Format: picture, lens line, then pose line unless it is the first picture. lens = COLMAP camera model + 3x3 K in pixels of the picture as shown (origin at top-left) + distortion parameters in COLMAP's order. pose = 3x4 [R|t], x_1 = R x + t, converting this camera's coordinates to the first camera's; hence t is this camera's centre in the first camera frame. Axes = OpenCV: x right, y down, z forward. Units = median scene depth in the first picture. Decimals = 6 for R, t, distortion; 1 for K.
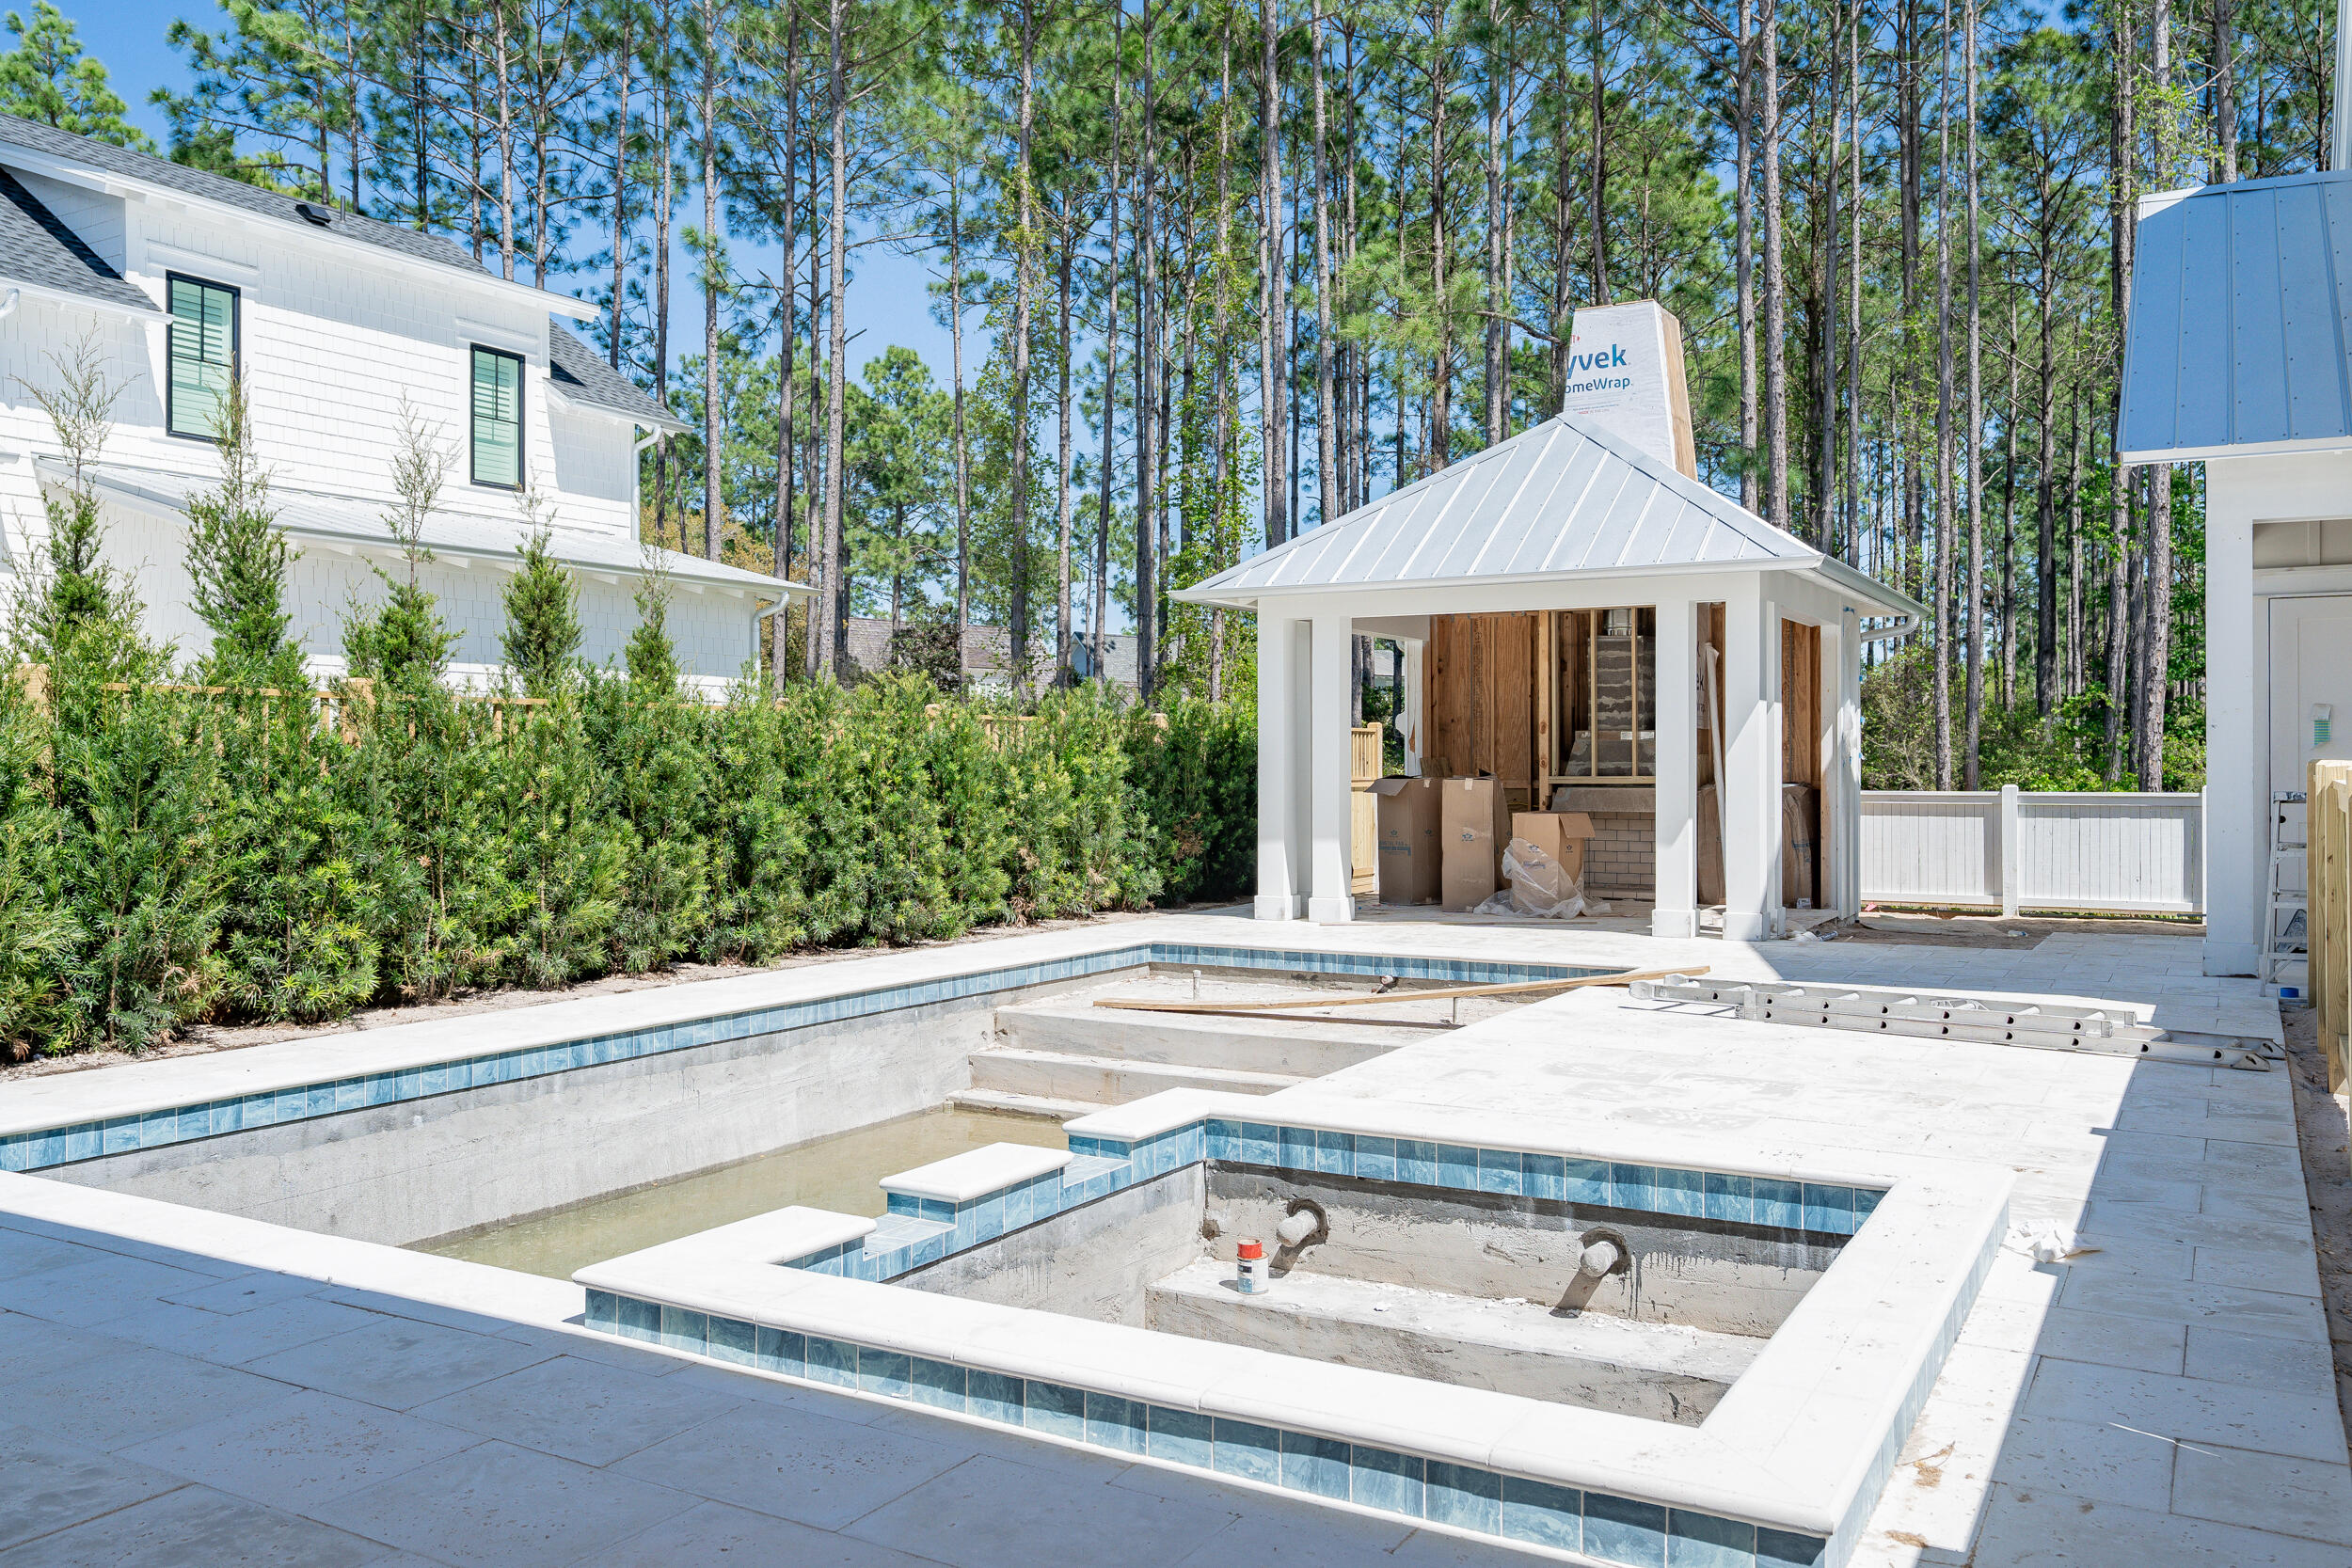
lens RADIAL K [[1817.6, 0, 1176.2], [0, 1817.6, 772.8], [0, 0, 1]] dist [0.013727, -0.001544]
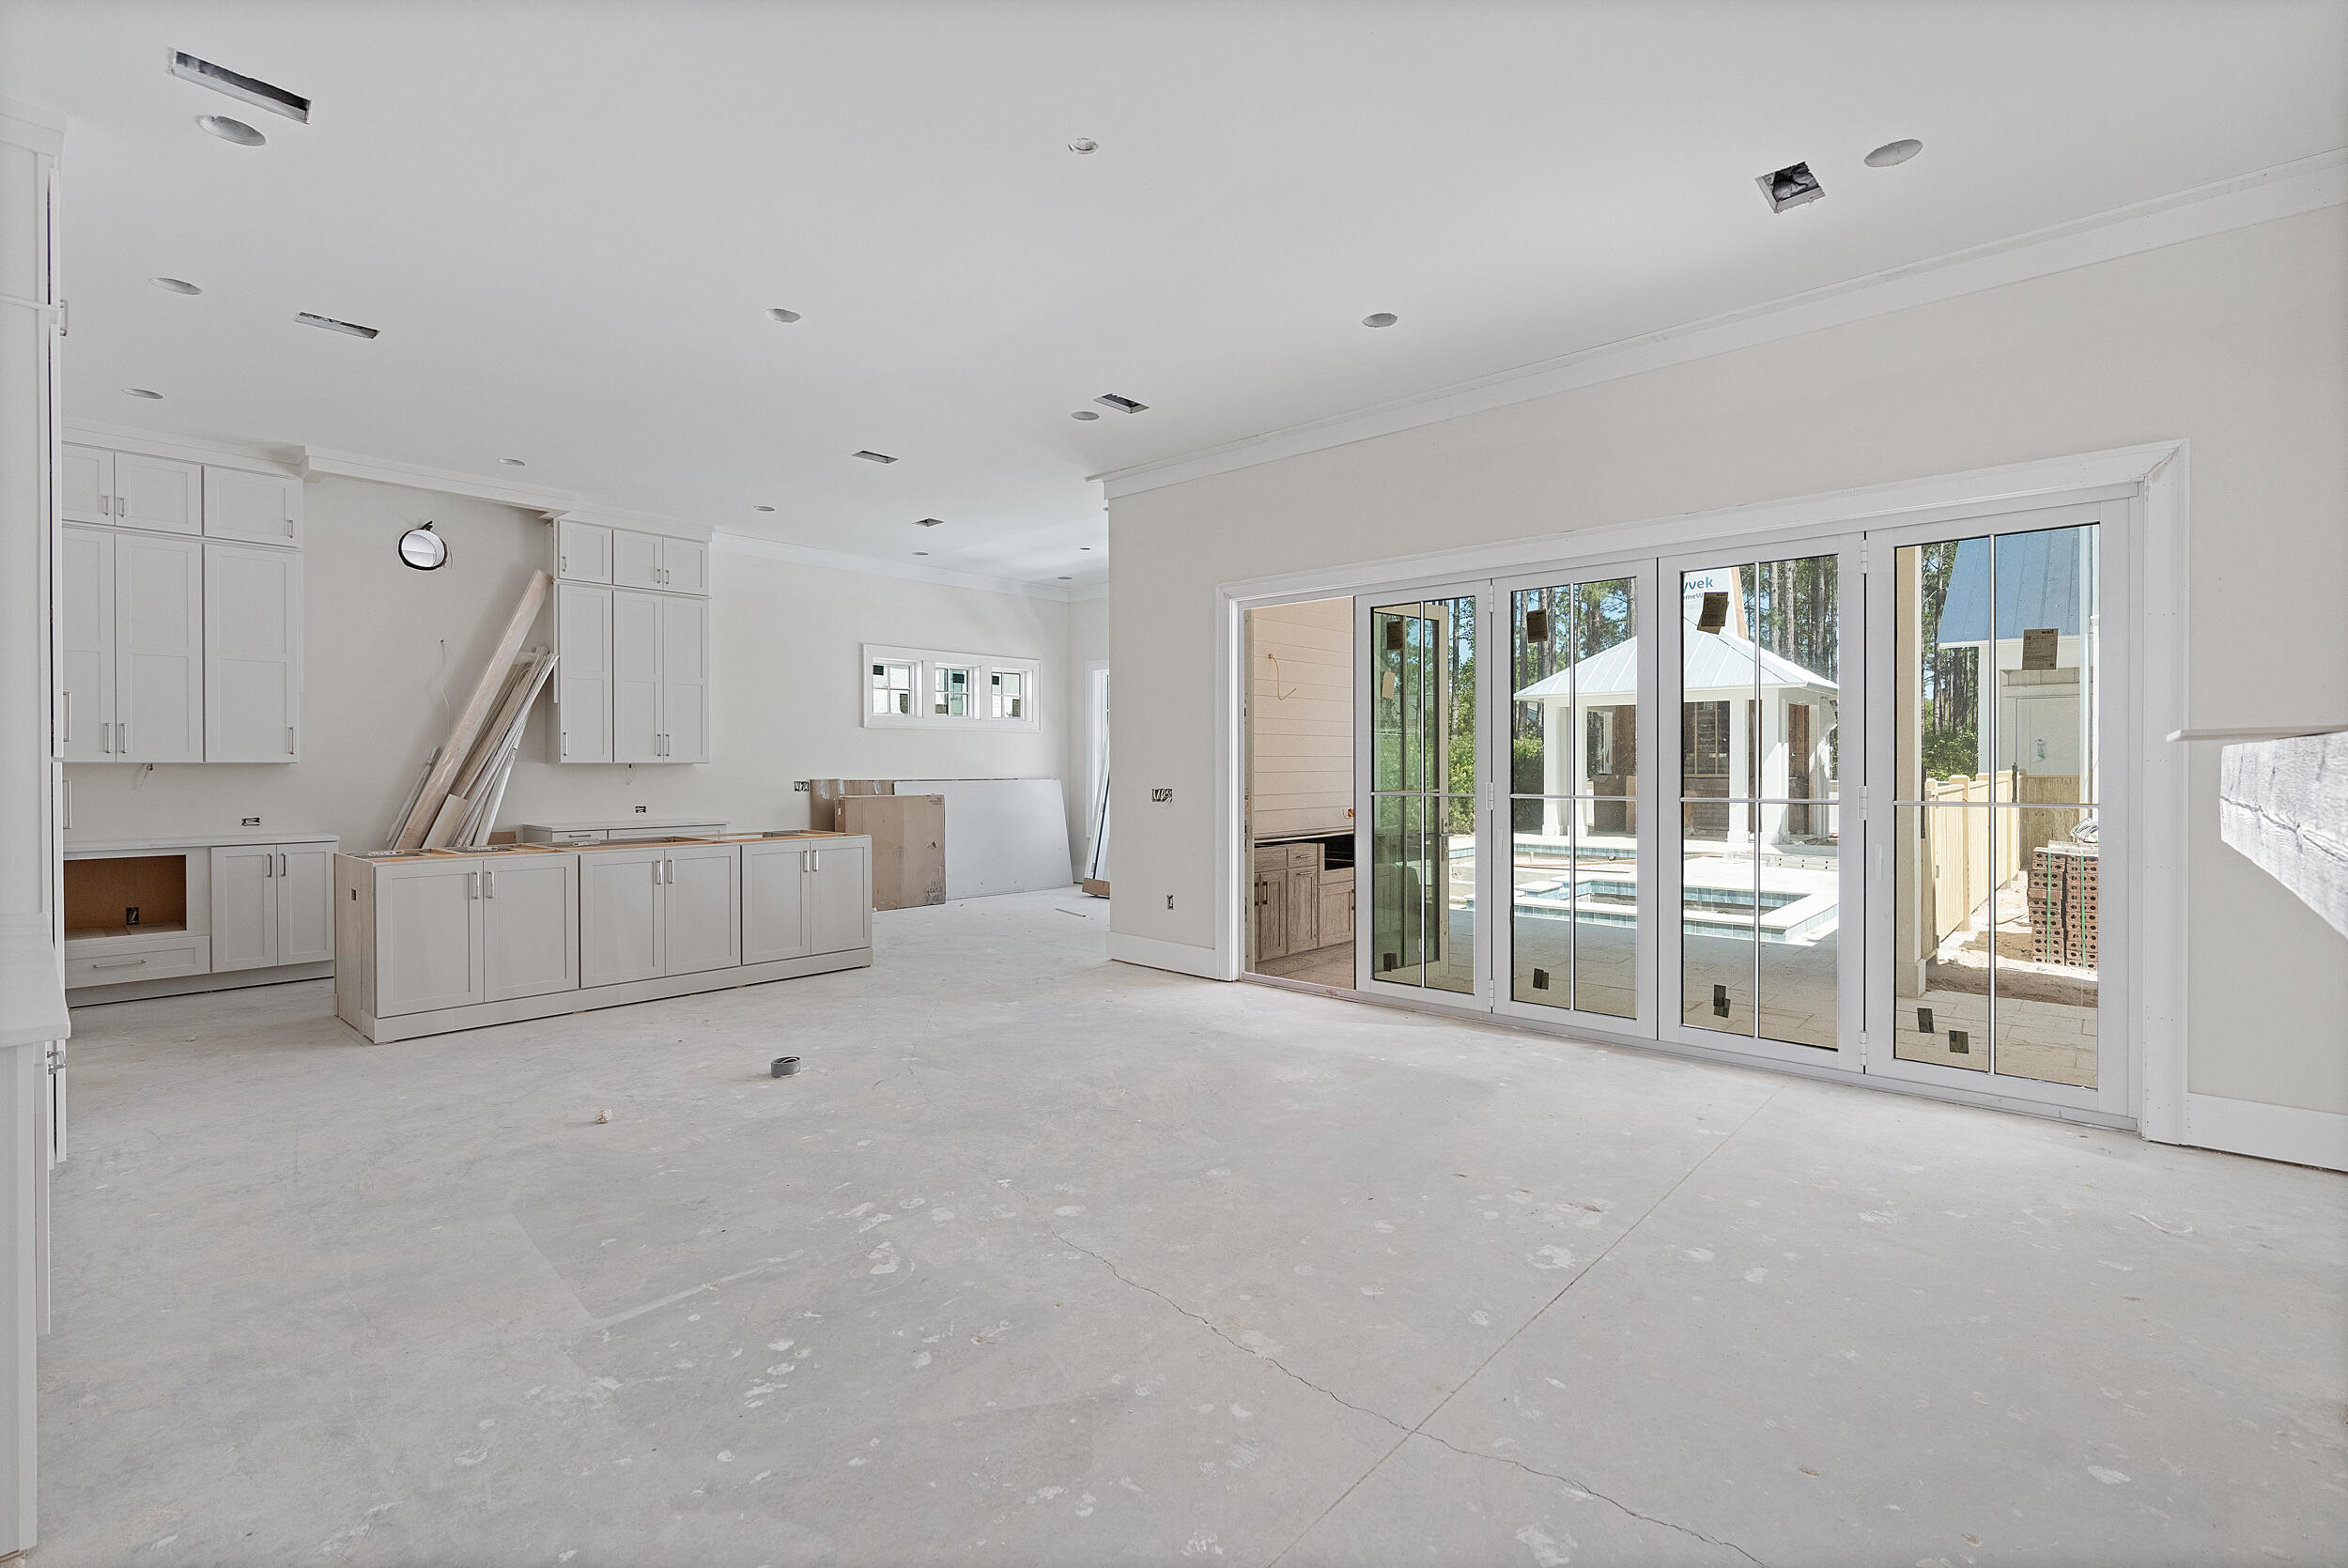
lens RADIAL K [[1060.2, 0, 1177.9], [0, 1060.2, 770.7], [0, 0, 1]] dist [-0.006944, 0.002036]
pose [[0.977999, 0.000177, -0.208609, -0.123074], [0.000306, 0.999997, 0.002286, -0.005351], [0.208609, -0.002299, 0.977996, -0.402436]]
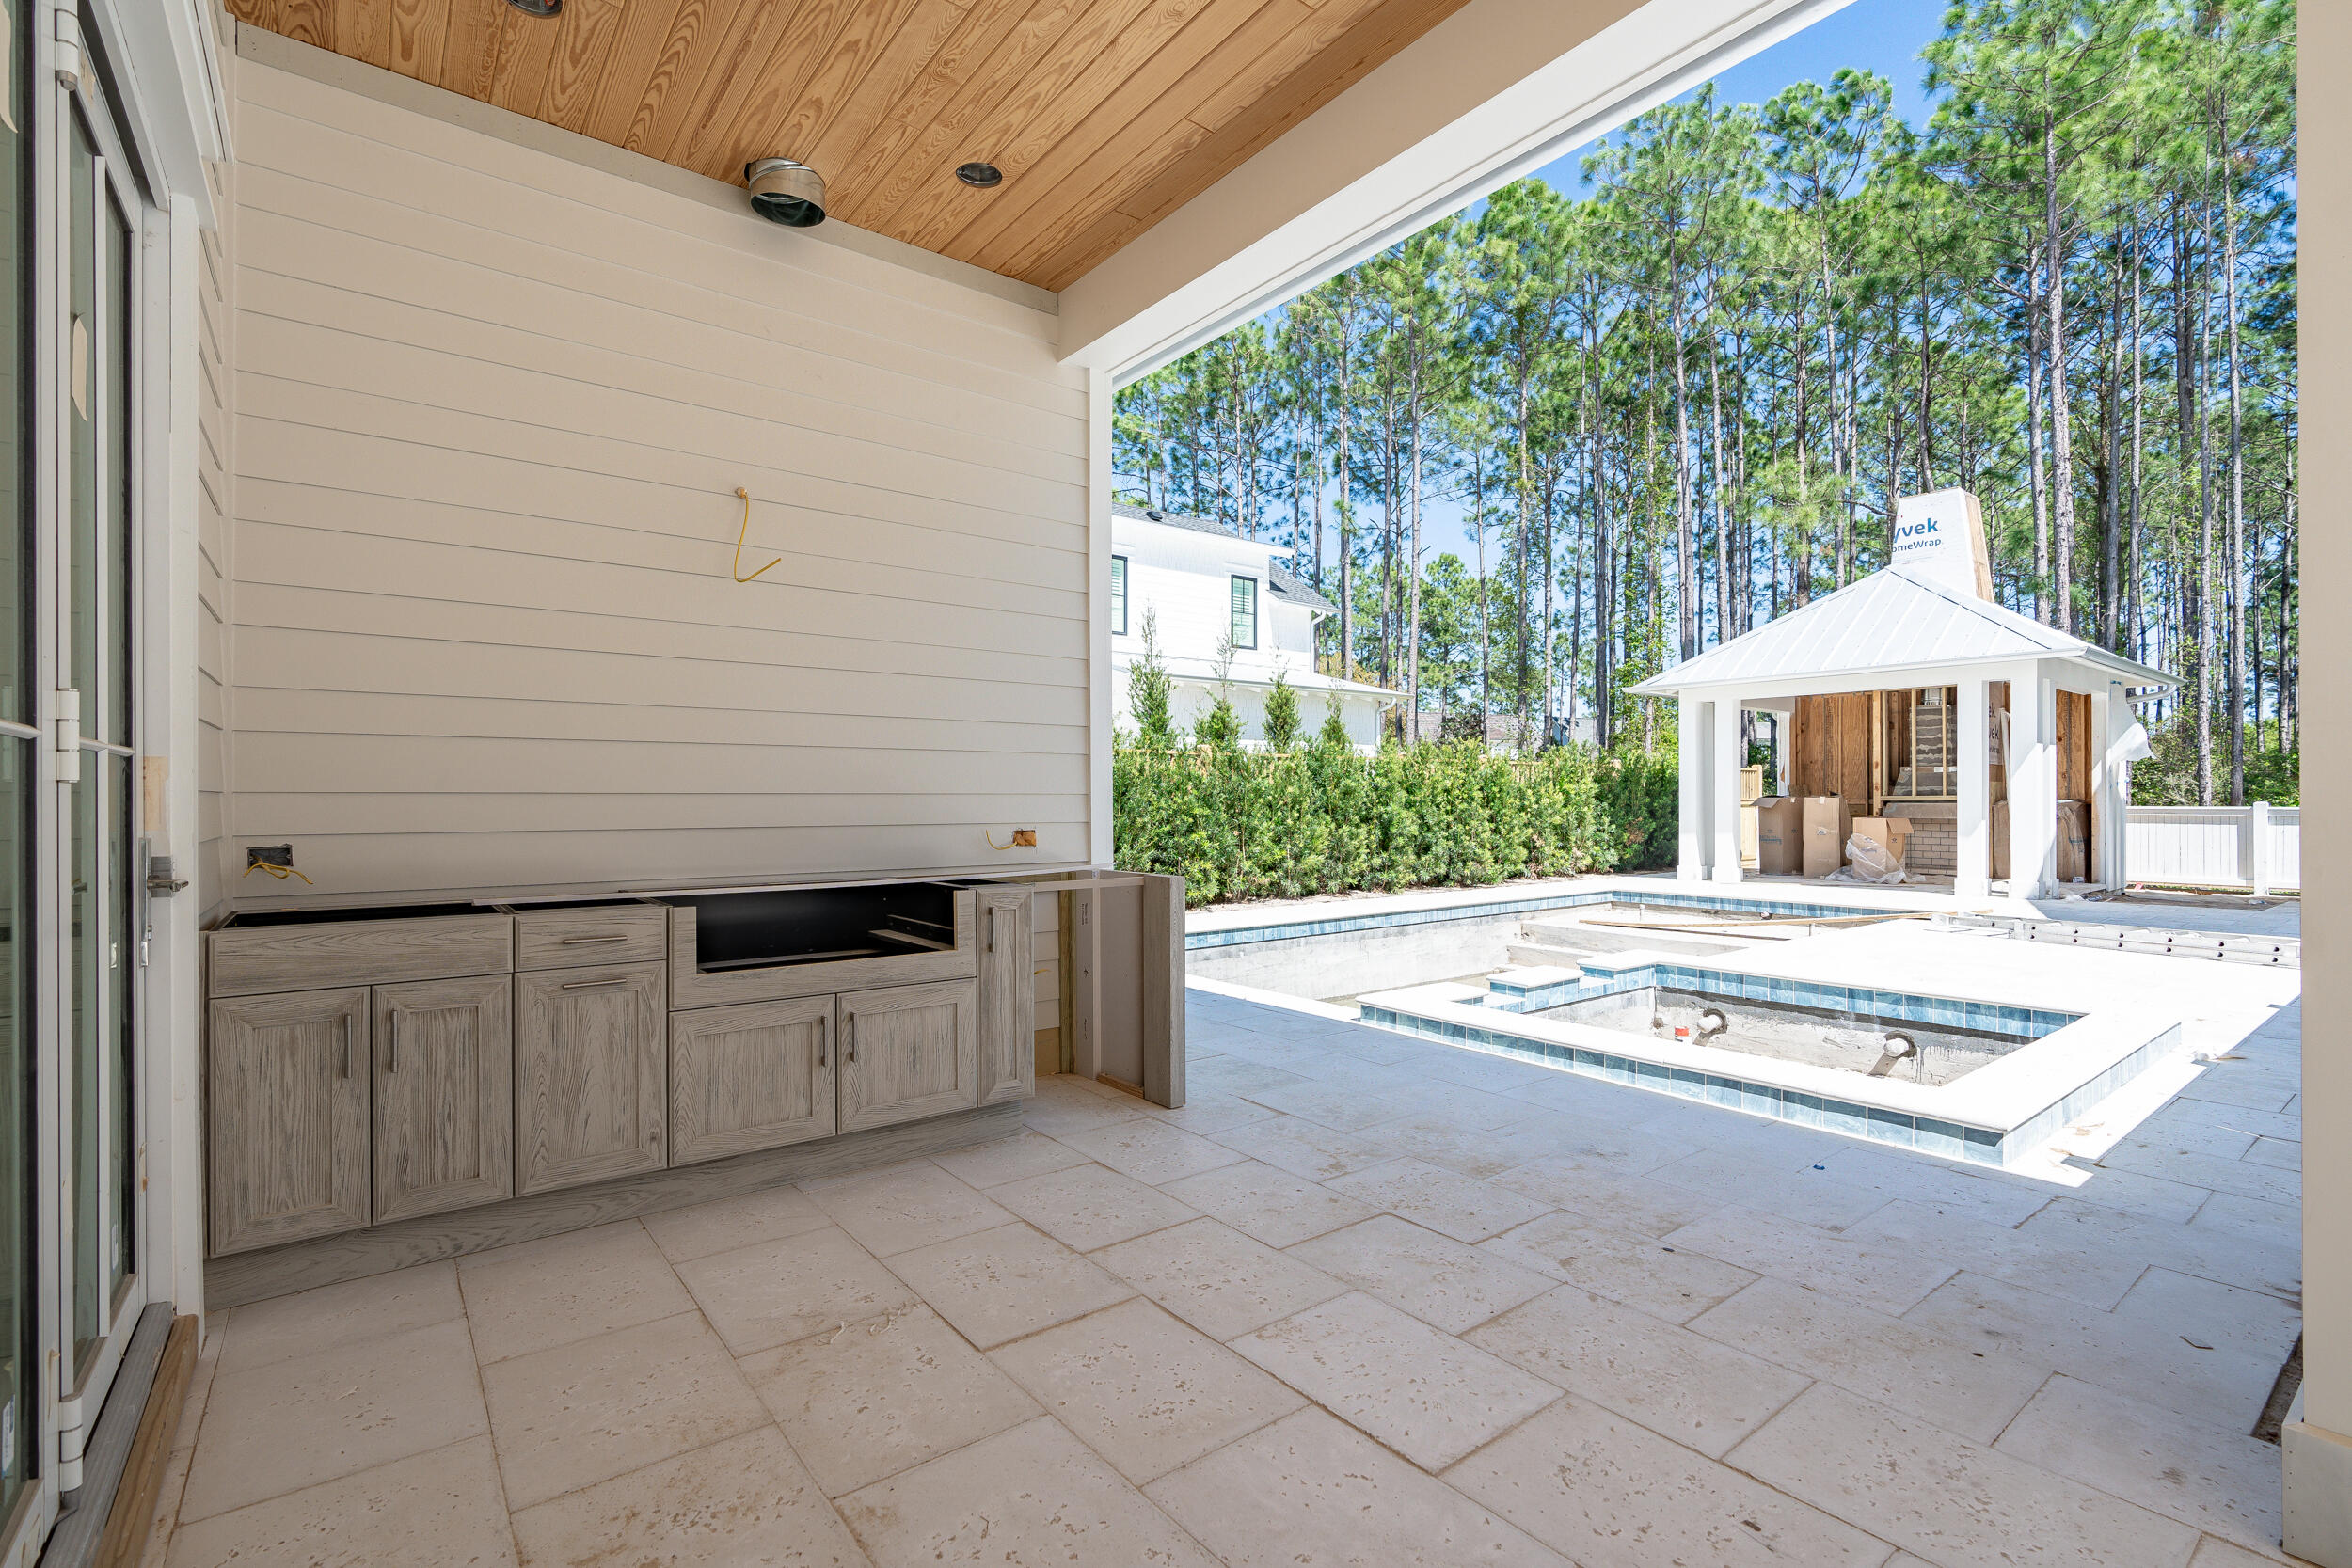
lens RADIAL K [[1062.1, 0, 1190.8], [0, 1062.1, 800.3], [0, 0, 1]] dist [-0.006944, 0.002036]
pose [[0.927954, -0.001099, -0.372693, -0.008093], [-0.000260, 0.999994, -0.003596, 0.009520], [0.372694, 0.003434, 0.927948, -0.078688]]
